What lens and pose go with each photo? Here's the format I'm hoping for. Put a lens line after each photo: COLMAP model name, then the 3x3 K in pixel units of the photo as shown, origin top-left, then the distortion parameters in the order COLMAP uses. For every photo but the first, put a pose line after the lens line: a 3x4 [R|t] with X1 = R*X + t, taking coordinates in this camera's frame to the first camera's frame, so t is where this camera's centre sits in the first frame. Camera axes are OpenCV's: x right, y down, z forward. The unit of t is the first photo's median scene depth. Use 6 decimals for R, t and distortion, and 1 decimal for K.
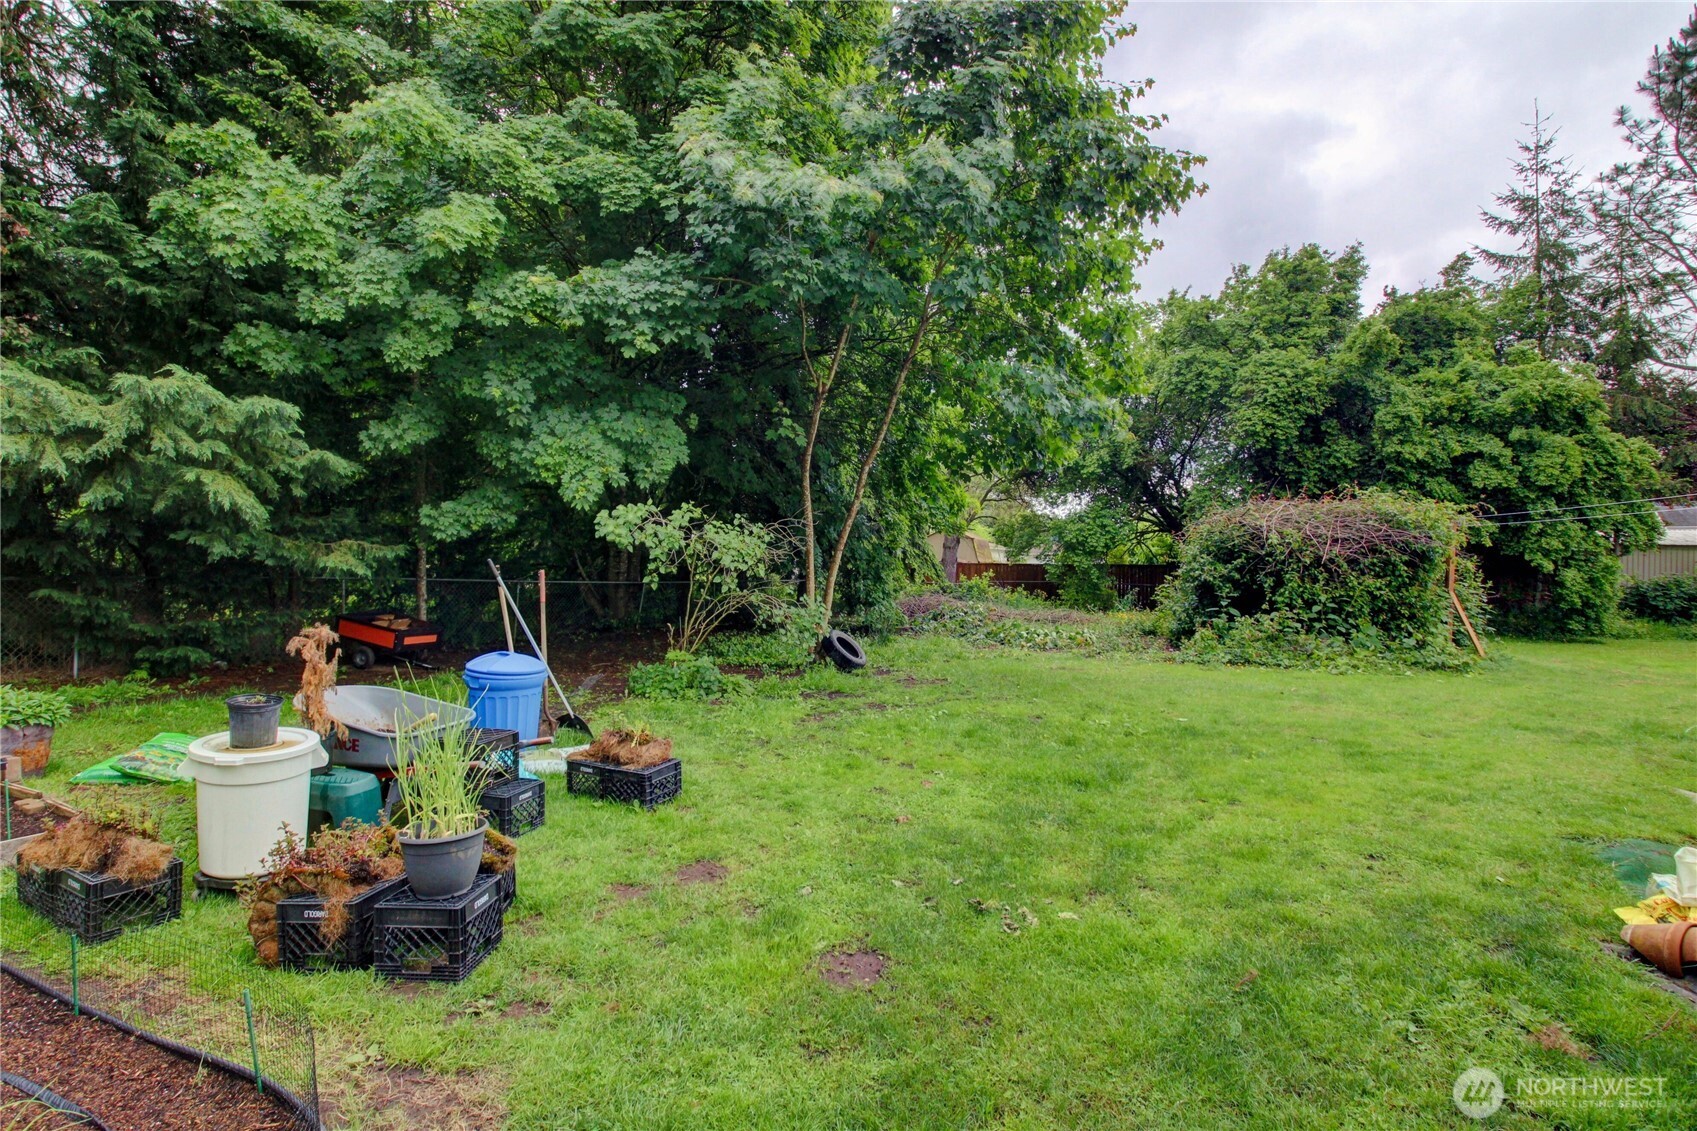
lens RADIAL K [[788.4, 0, 857.2], [0, 788.4, 566.9], [0, 0, 1]] dist [-0.020963, -0.009500]
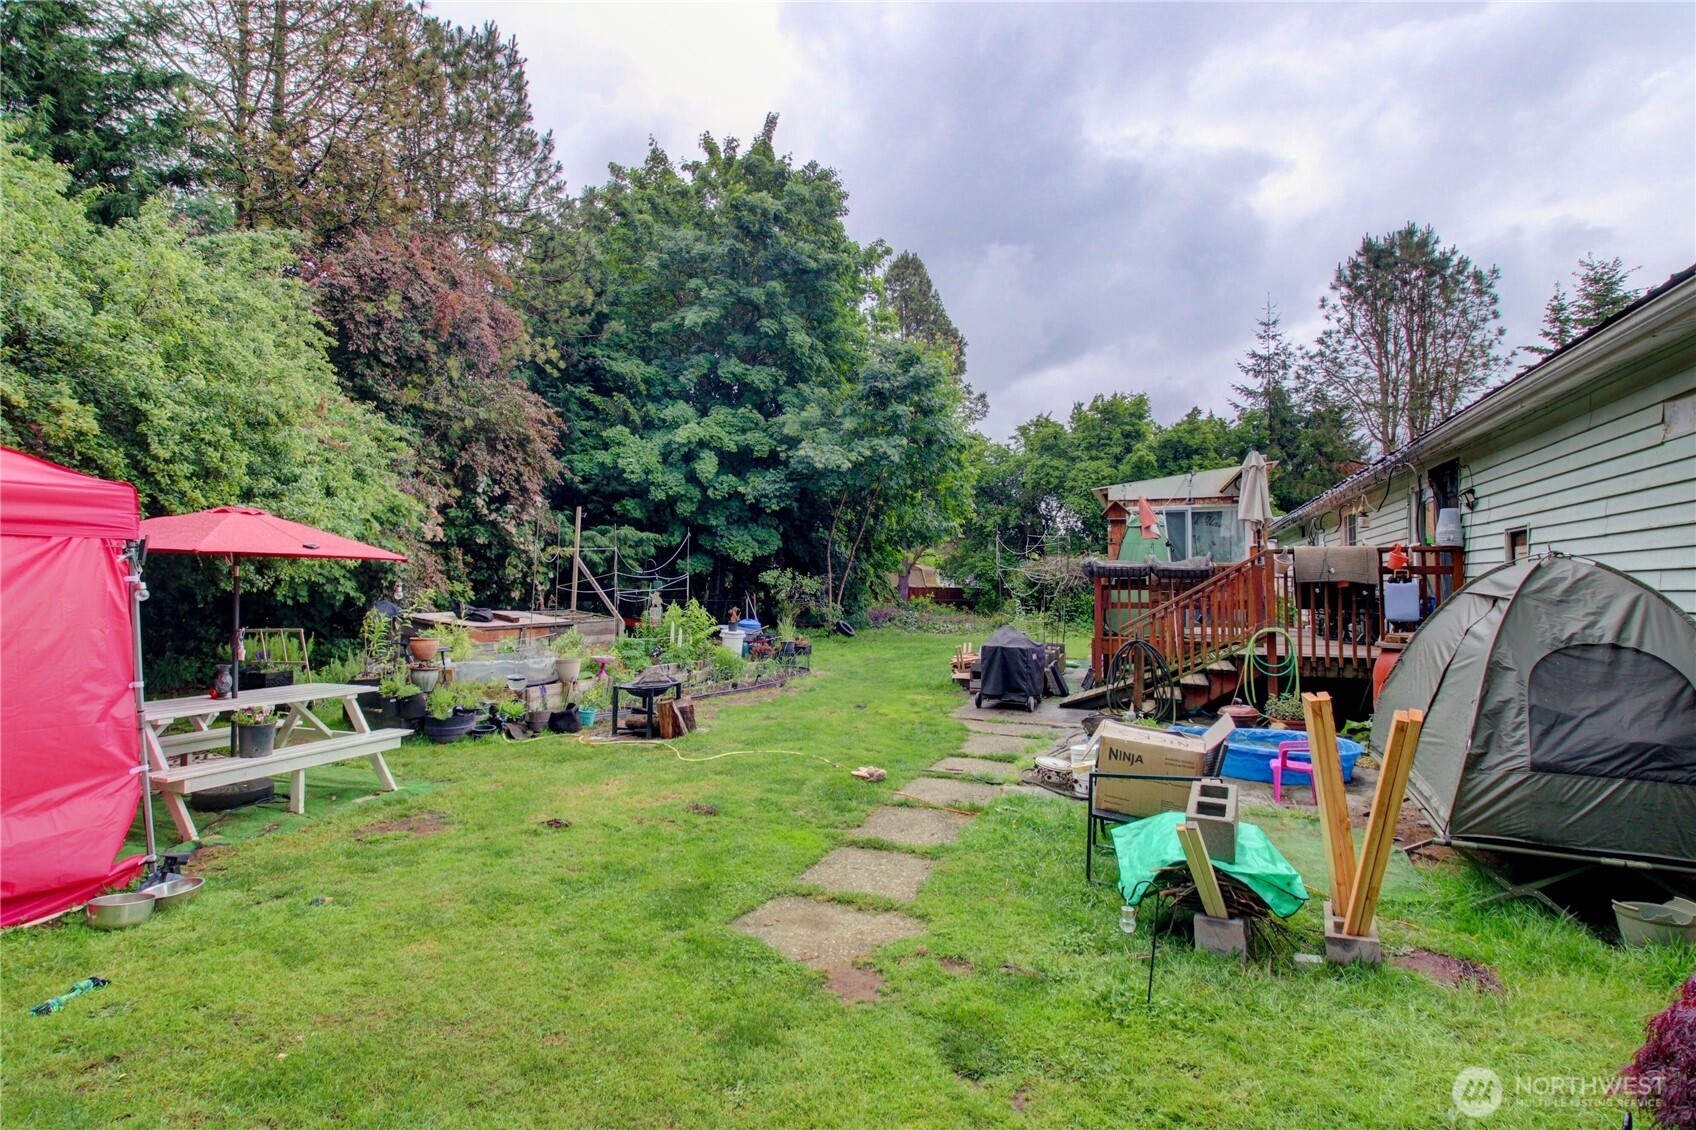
lens RADIAL K [[787.9, 0, 814.6], [0, 787.9, 581.0], [0, 0, 1]] dist [-0.020963, -0.009500]
pose [[0.999969, -0.006204, -0.004790, -0.063347], [0.006157, 0.999932, -0.009902, -0.006933], [0.004851, 0.009872, 0.999940, -0.843546]]
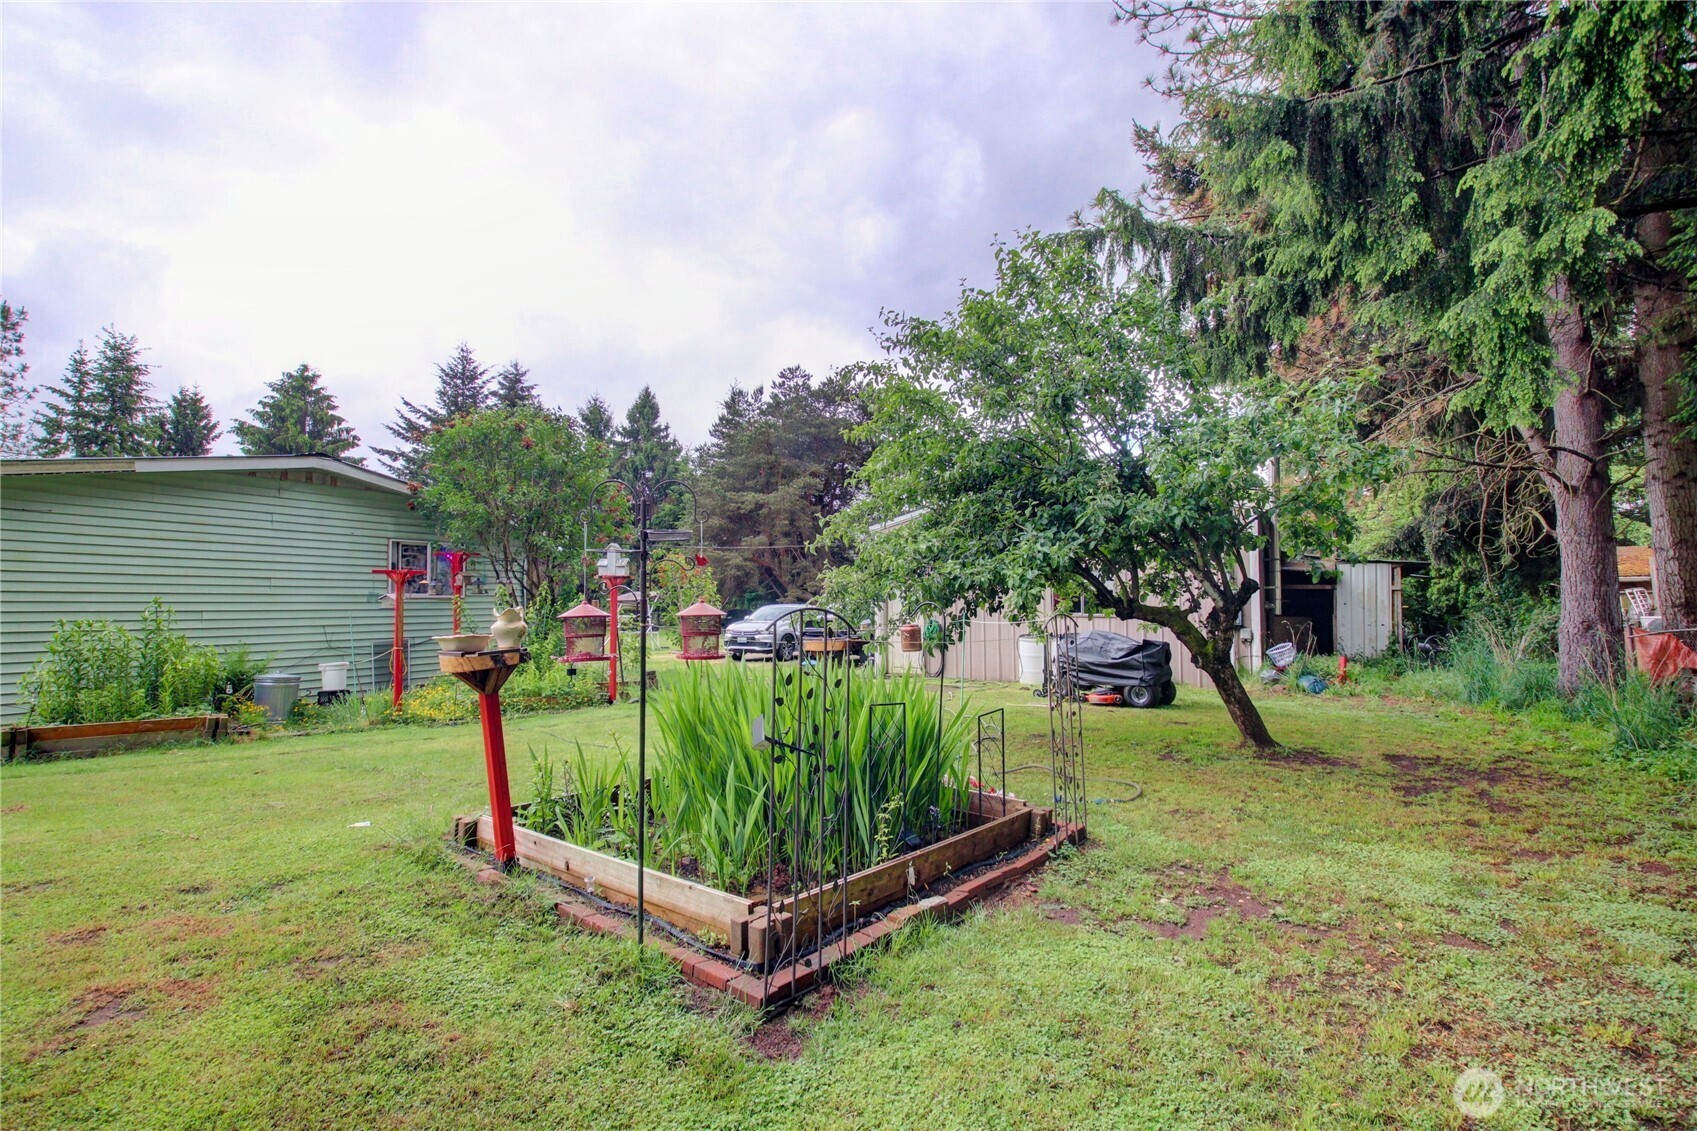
lens RADIAL K [[788.4, 0, 863.1], [0, 788.4, 577.9], [0, 0, 1]] dist [-0.020963, -0.009500]
pose [[0.051906, 0.024902, 0.998341, -0.301626], [-0.000447, 0.999690, -0.024912, -0.008802], [-0.998652, 0.000846, 0.051901, -1.359375]]
